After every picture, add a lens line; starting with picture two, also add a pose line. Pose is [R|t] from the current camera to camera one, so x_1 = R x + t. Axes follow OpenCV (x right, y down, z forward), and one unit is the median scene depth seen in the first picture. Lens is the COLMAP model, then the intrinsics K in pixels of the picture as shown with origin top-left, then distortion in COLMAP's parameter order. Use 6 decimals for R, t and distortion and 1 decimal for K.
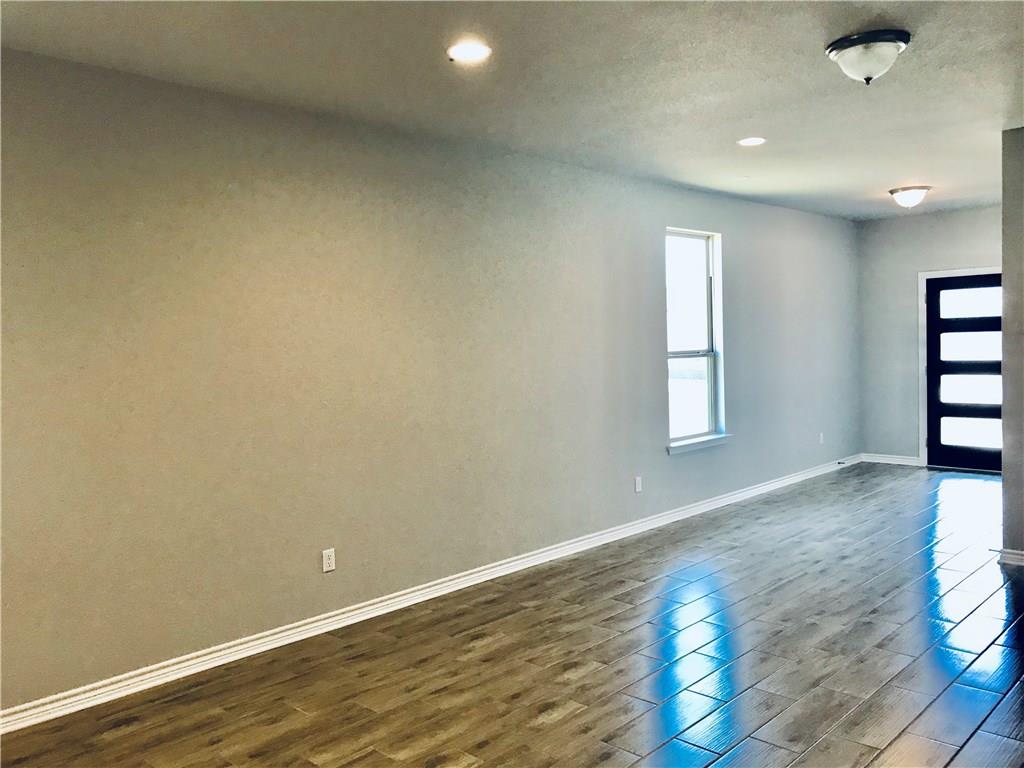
lens RADIAL K [[834.7, 0, 509.4], [0, 834.7, 377.1], [0, 0, 1]] dist [0.032650, -0.046801]
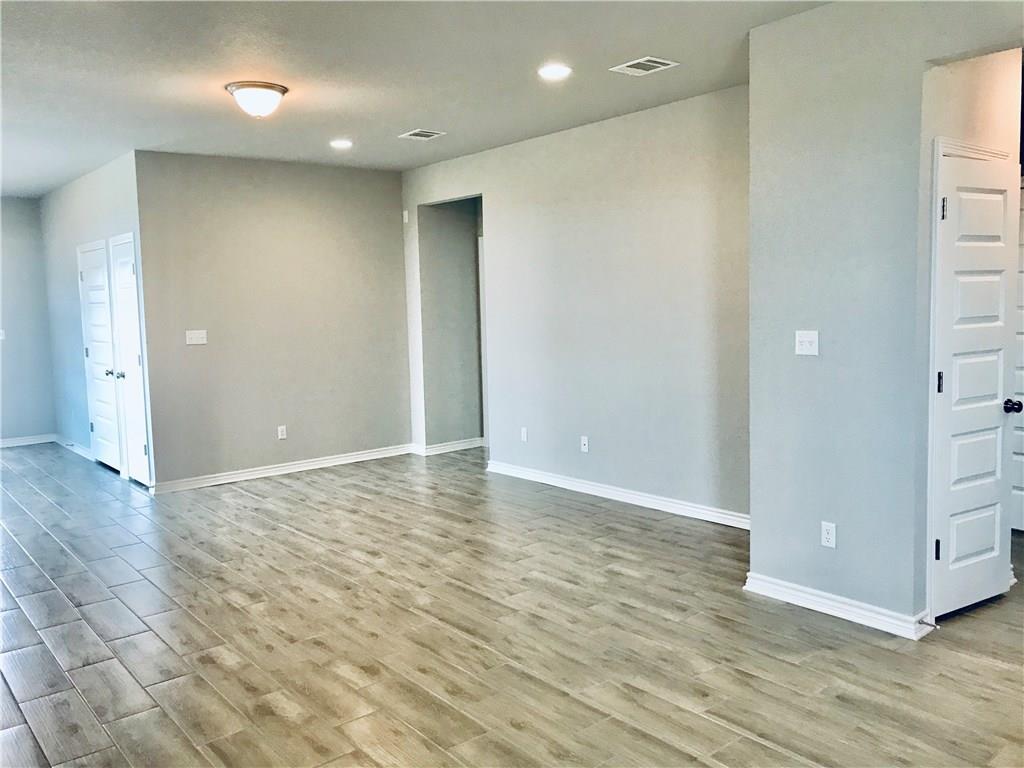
lens RADIAL K [[834.7, 0, 504.7], [0, 834.7, 383.5], [0, 0, 1]] dist [0.032650, -0.046801]
pose [[0.125496, -0.074279, 0.989310, -0.423800], [0.066497, 0.995581, 0.066315, 0.003716], [-0.989863, 0.057464, 0.129881, 0.223983]]
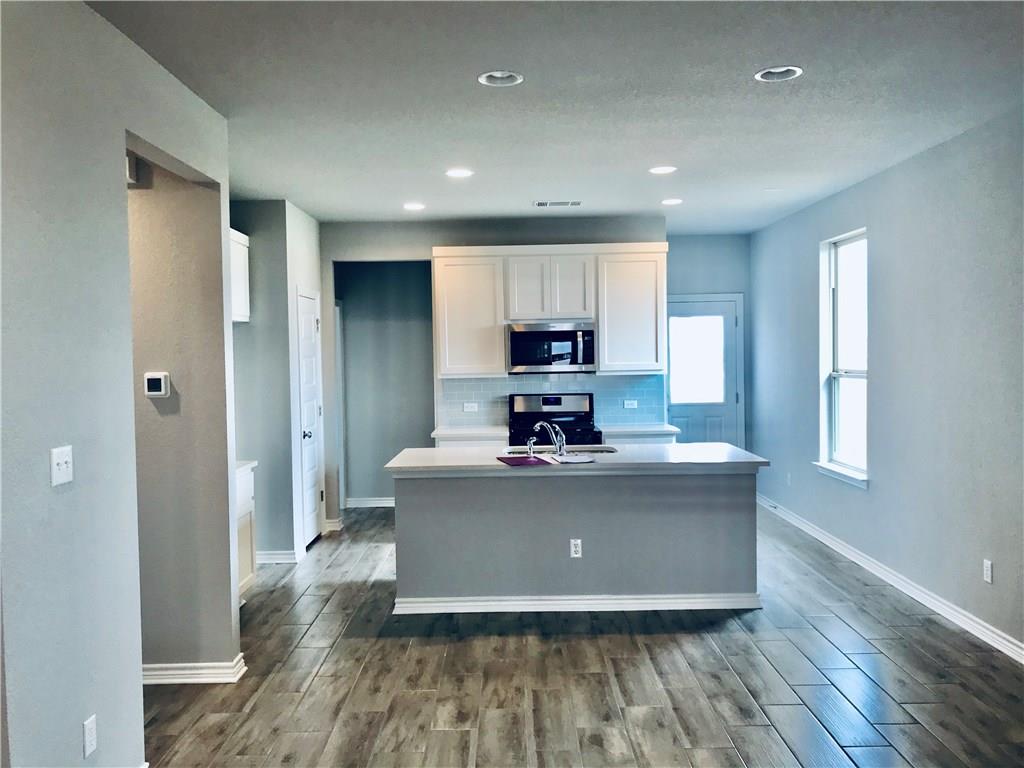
lens RADIAL K [[834.7, 0, 507.6], [0, 834.7, 377.3], [0, 0, 1]] dist [0.032650, -0.046801]
pose [[-0.720966, 0.063736, -0.690033, 0.220383], [0.010644, 0.996662, 0.080937, -0.036626], [0.692889, 0.051008, -0.719238, 0.475940]]
